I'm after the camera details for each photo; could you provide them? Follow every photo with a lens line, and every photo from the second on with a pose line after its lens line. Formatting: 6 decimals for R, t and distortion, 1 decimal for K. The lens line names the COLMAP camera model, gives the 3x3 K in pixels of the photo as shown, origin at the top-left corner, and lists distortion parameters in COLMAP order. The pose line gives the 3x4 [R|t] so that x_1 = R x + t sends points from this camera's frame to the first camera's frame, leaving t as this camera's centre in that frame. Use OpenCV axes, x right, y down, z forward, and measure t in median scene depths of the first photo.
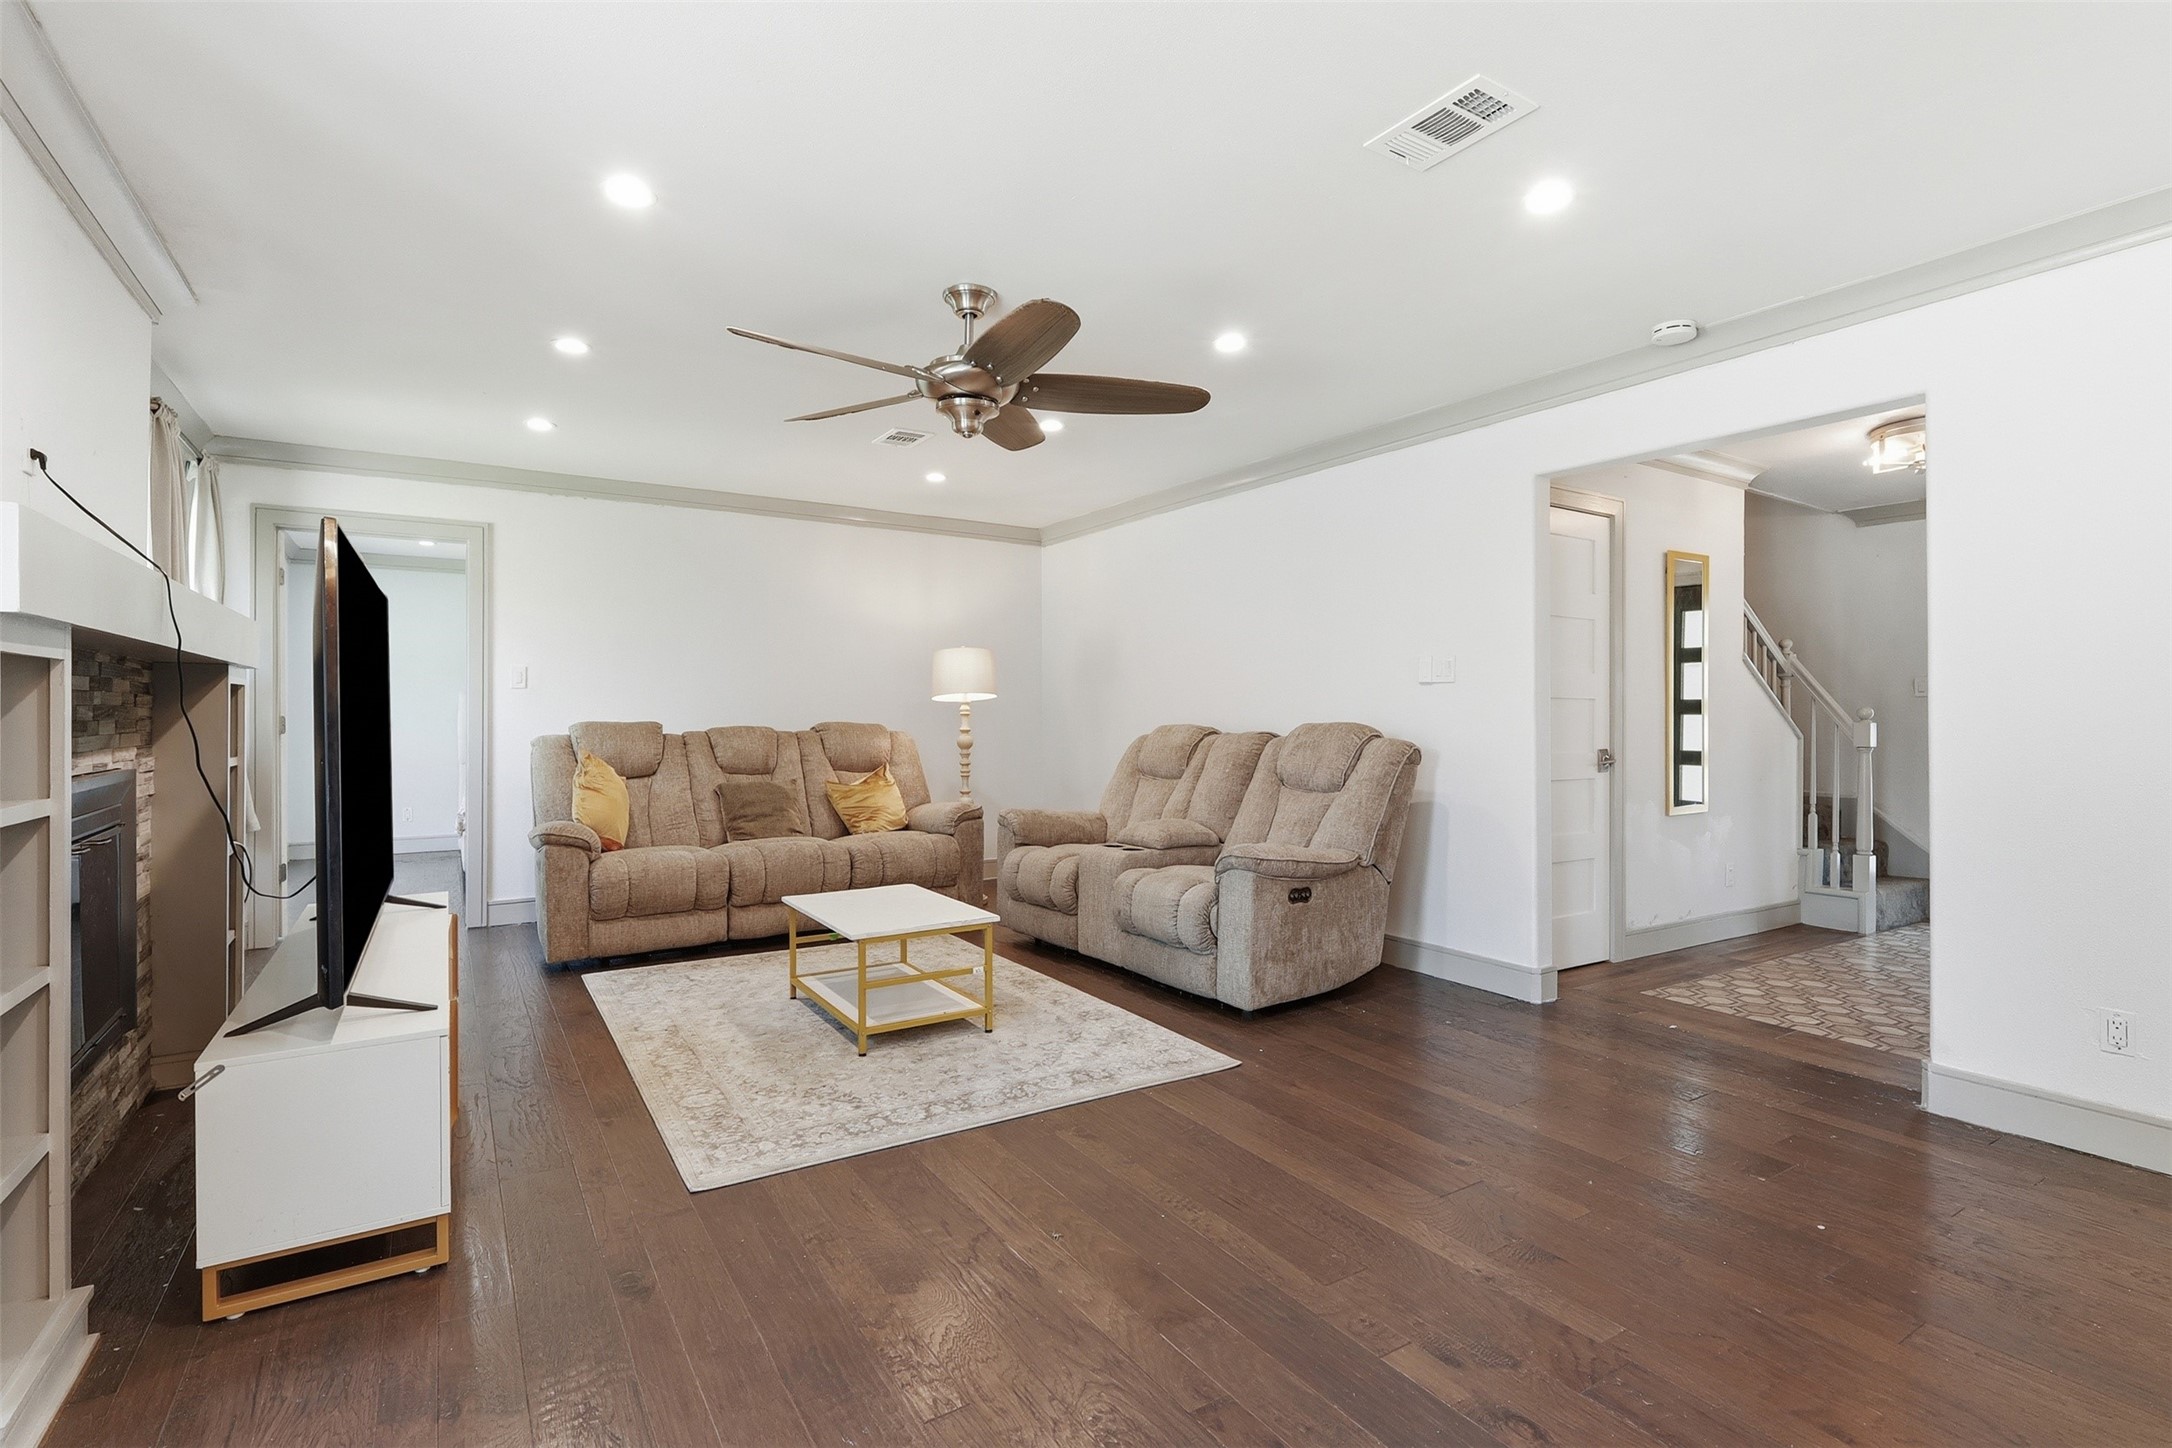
lens RADIAL K [[1020.0, 0, 1078.5], [0, 1020.0, 719.8], [0, 0, 1]] dist [0.002102, -0.000236]
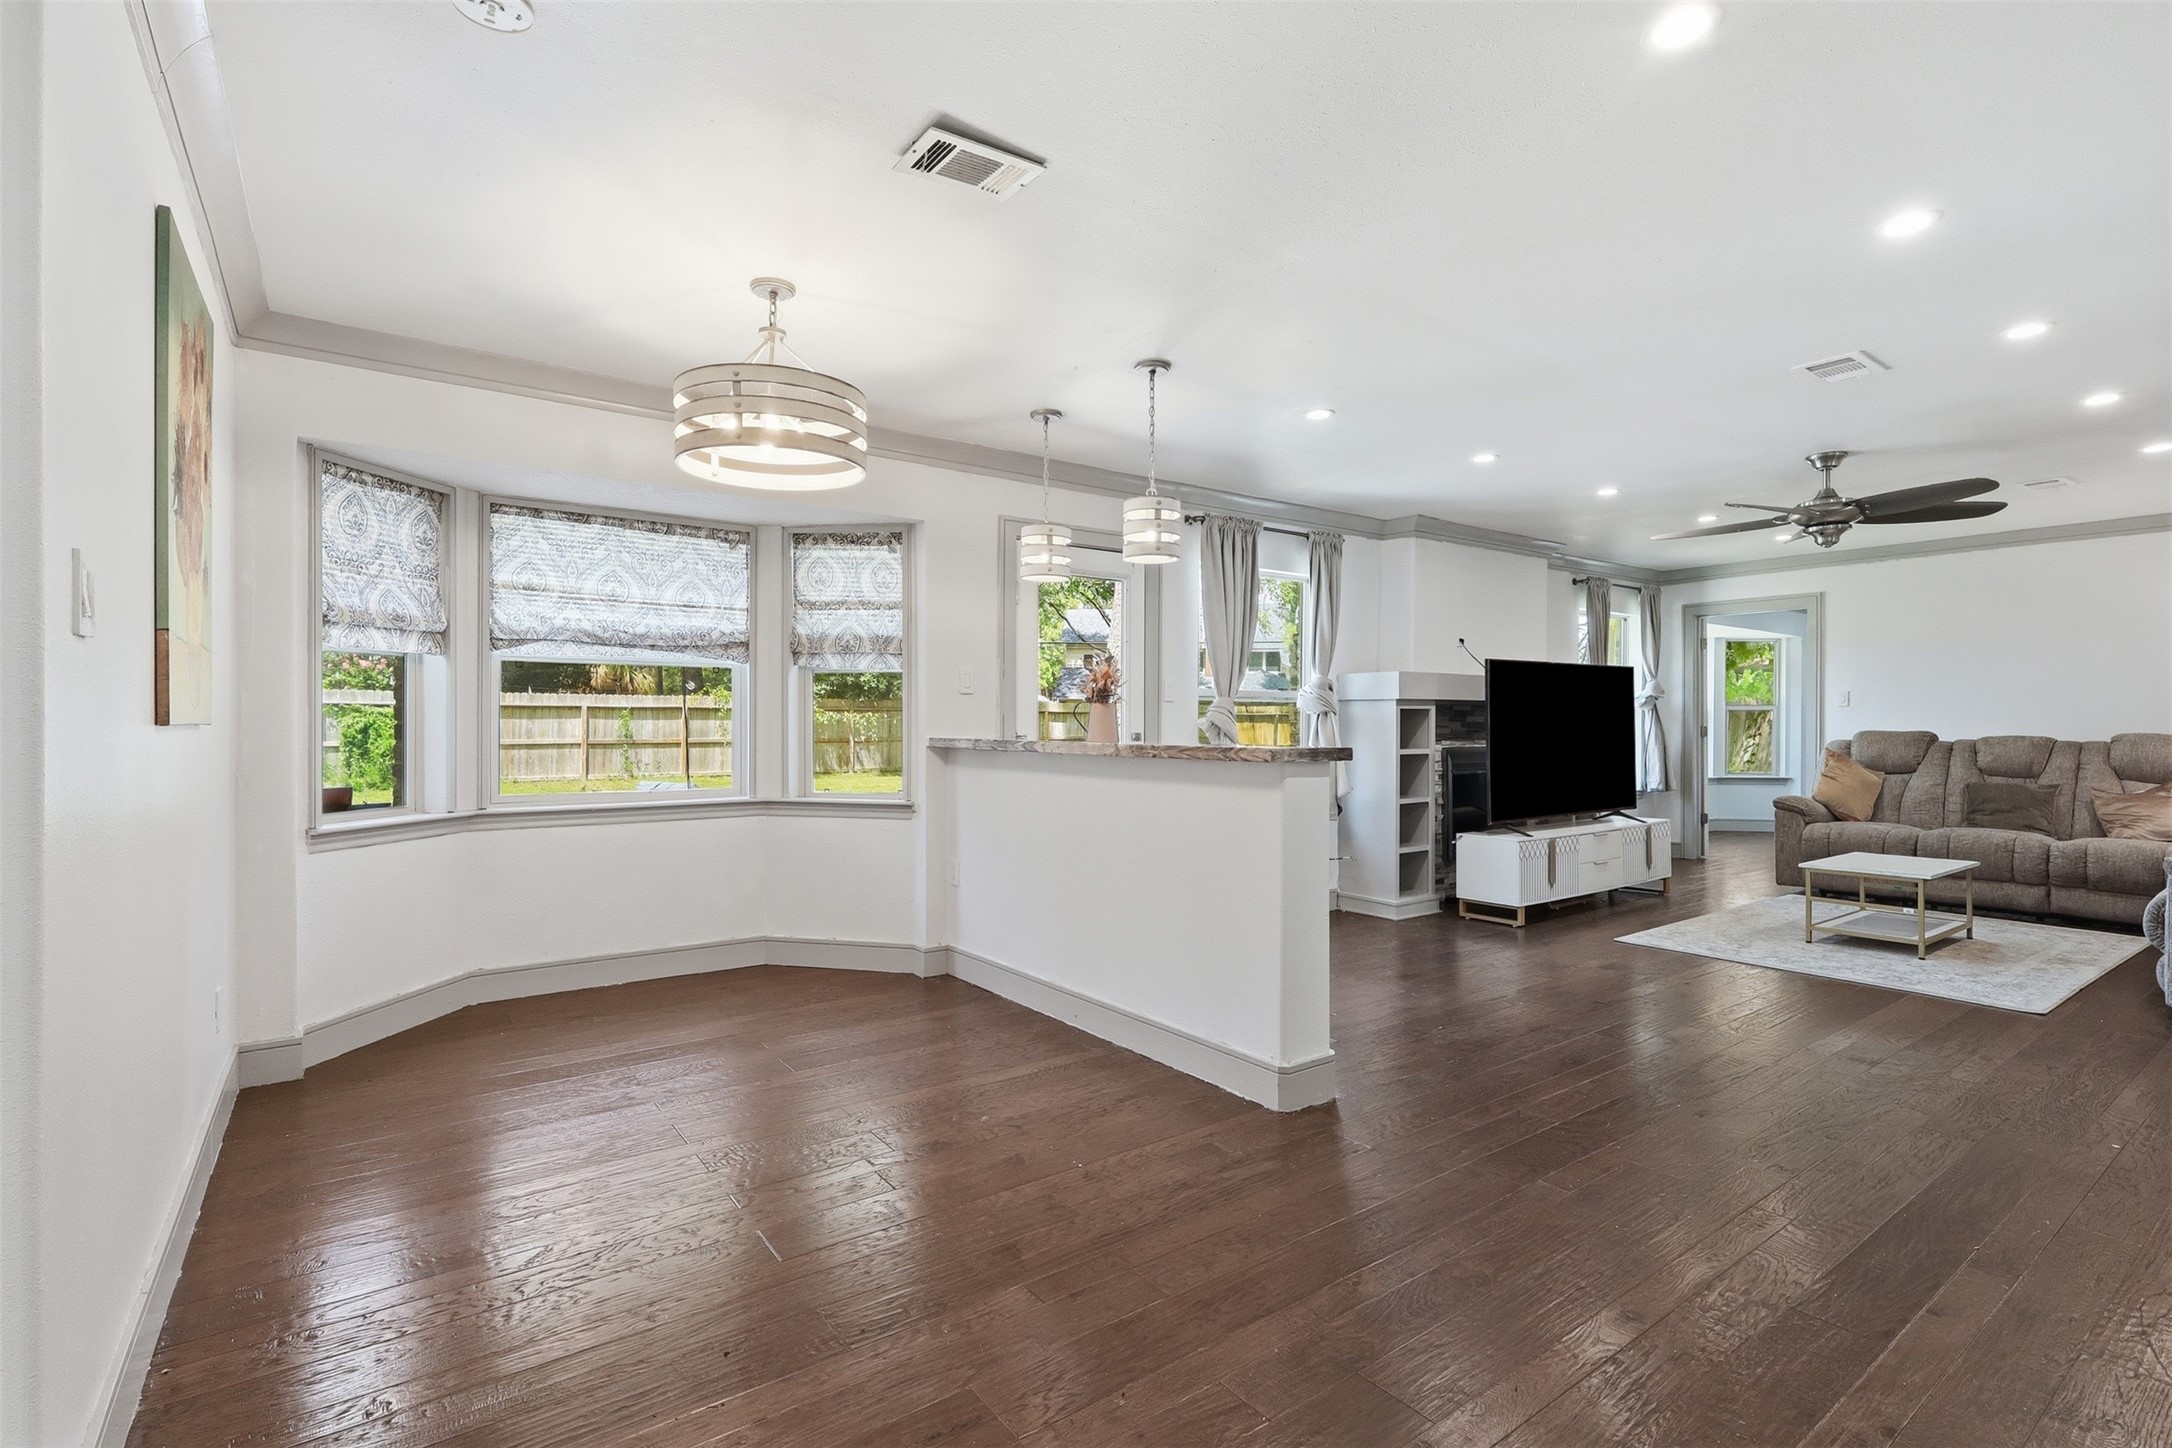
lens RADIAL K [[1020.0, 0, 1073.6], [0, 1020.0, 725.5], [0, 0, 1]] dist [0.002102, -0.000236]
pose [[0.069213, 0.002305, -0.997599, 0.812719], [-0.005683, 0.999982, 0.001916, -0.001802], [0.997586, 0.005536, 0.069225, -0.155322]]
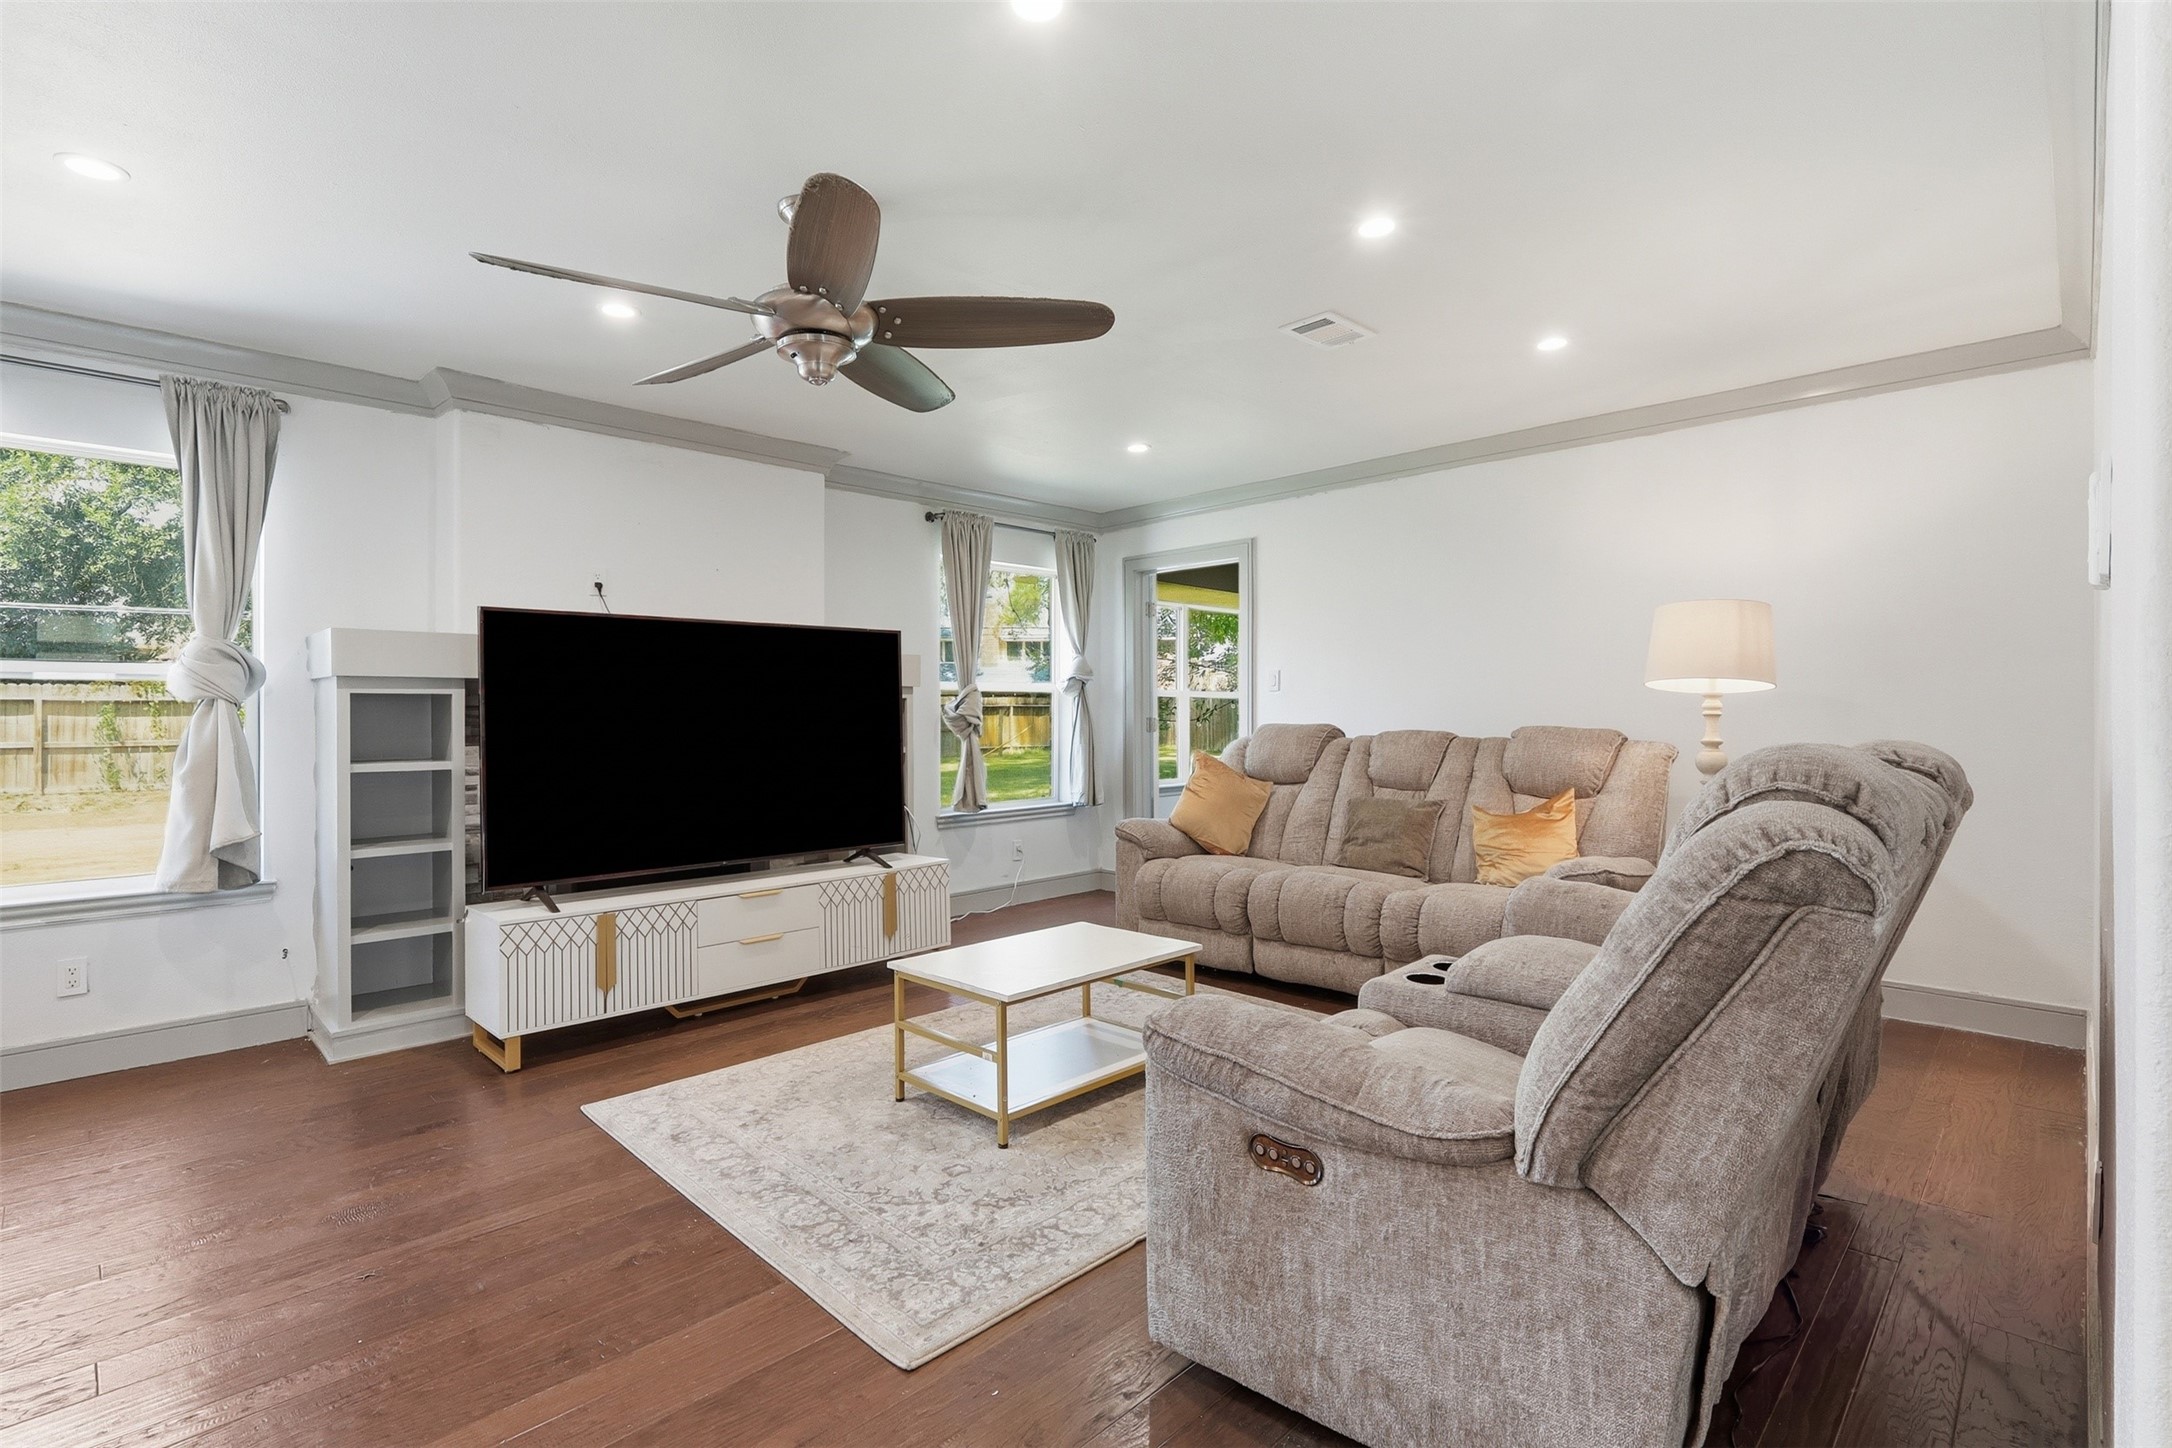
lens RADIAL K [[1020.0, 0, 1078.4], [0, 1020.0, 723.5], [0, 0, 1]] dist [0.002102, -0.000236]
pose [[0.218906, 0.005924, -0.975728, 0.440100], [0.000552, 0.999981, 0.006195, -0.004653], [0.975746, -0.001894, 0.218898, 0.607081]]
